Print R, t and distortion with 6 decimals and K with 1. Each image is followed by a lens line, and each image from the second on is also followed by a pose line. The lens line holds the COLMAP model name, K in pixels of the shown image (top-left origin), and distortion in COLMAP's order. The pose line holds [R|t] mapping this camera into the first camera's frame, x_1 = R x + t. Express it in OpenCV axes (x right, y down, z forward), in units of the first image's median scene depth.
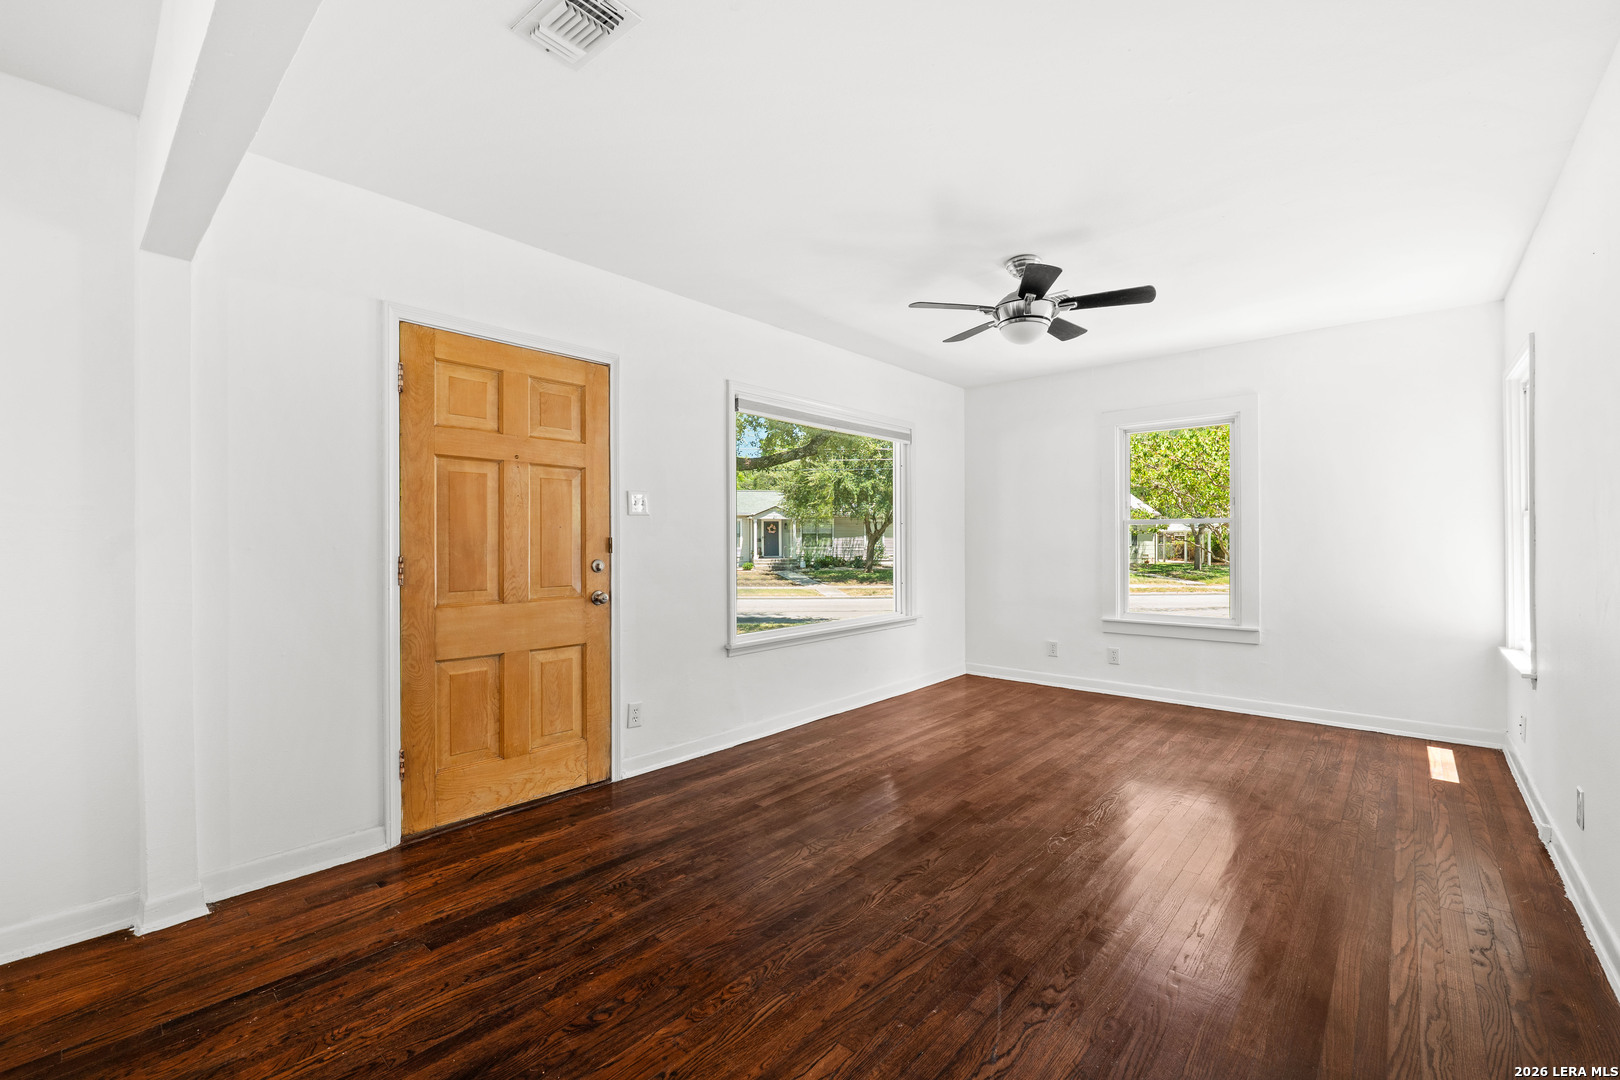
lens RADIAL K [[681.5, 0, 815.8], [0, 681.5, 532.8], [0, 0, 1]] dist [-0.019834, -0.000014]
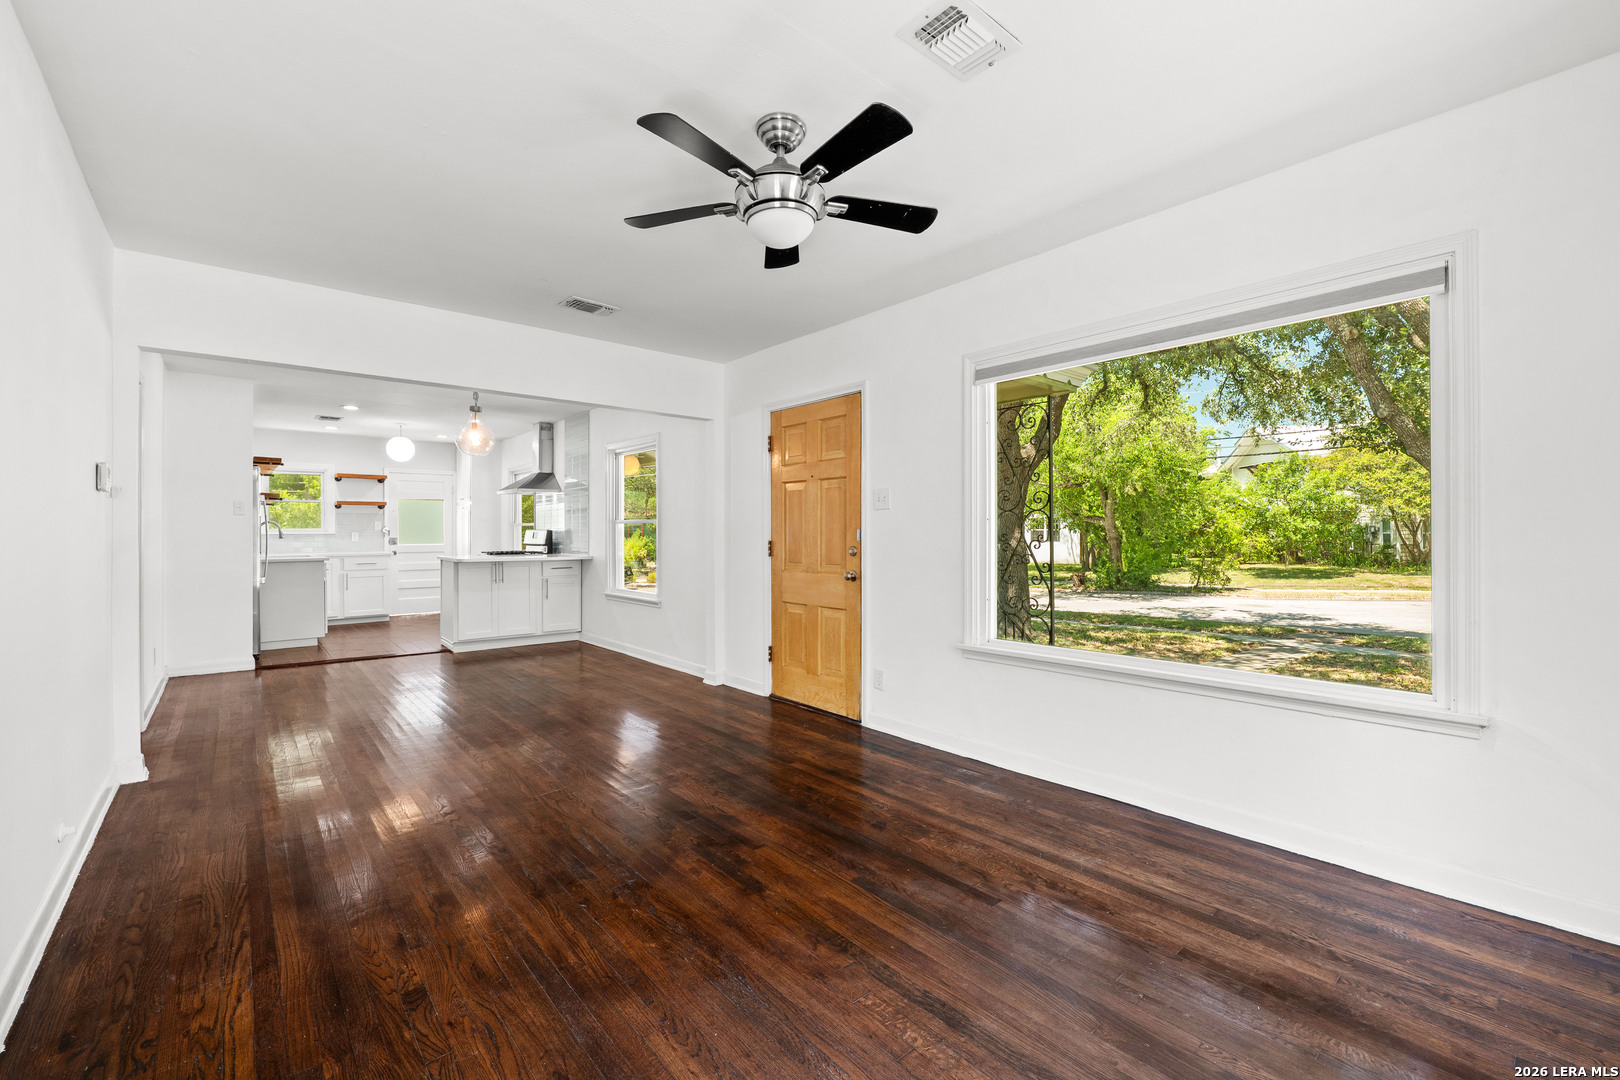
lens RADIAL K [[681.5, 0, 815.8], [0, 681.5, 532.8], [0, 0, 1]] dist [-0.019834, -0.000014]
pose [[-0.132729, 0.005709, -0.991136, 0.948395], [0.013791, 0.999897, 0.003912, 0.006580], [0.991056, -0.013150, -0.132794, 1.081226]]
